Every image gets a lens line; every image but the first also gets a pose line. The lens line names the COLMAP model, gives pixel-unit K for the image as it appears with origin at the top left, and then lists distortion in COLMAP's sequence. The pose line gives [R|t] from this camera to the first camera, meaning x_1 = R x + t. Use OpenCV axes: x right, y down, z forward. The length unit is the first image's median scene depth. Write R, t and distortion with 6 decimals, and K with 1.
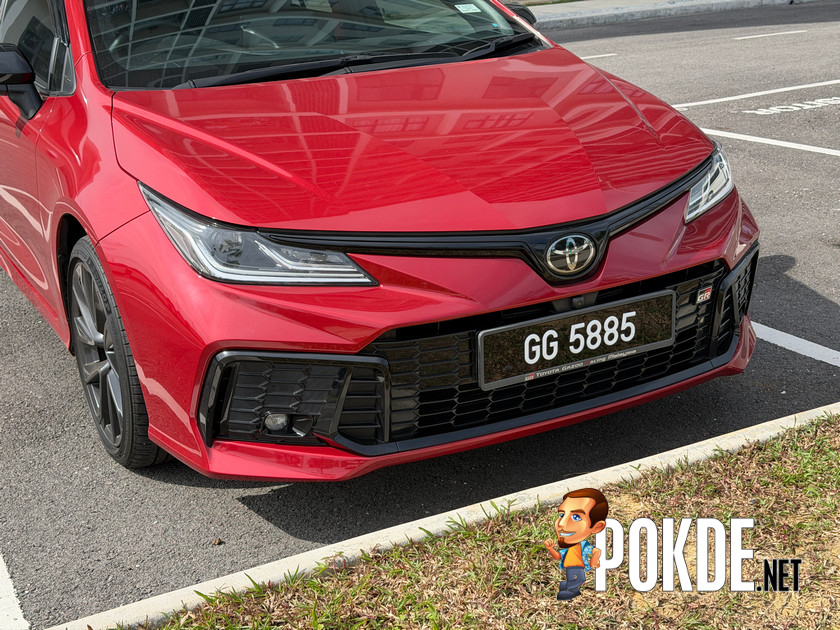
lens RADIAL K [[1170.0, 0, 420.0], [0, 1170.0, 315.0], [0, 0, 1]] dist [0.122751, -0.026910]
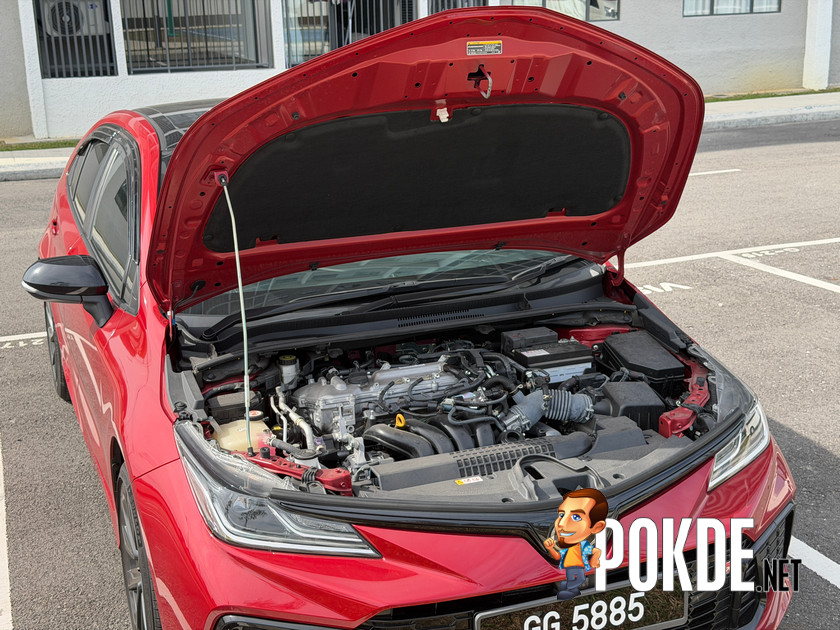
lens RADIAL K [[1170.0, 0, 420.0], [0, 1170.0, 315.0], [0, 0, 1]] dist [0.122751, -0.026910]
pose [[0.991776, 0.046542, -0.119220, 0.104992], [-0.052062, 0.997691, -0.043617, -0.184555], [0.116915, 0.049465, 0.991909, -0.023739]]
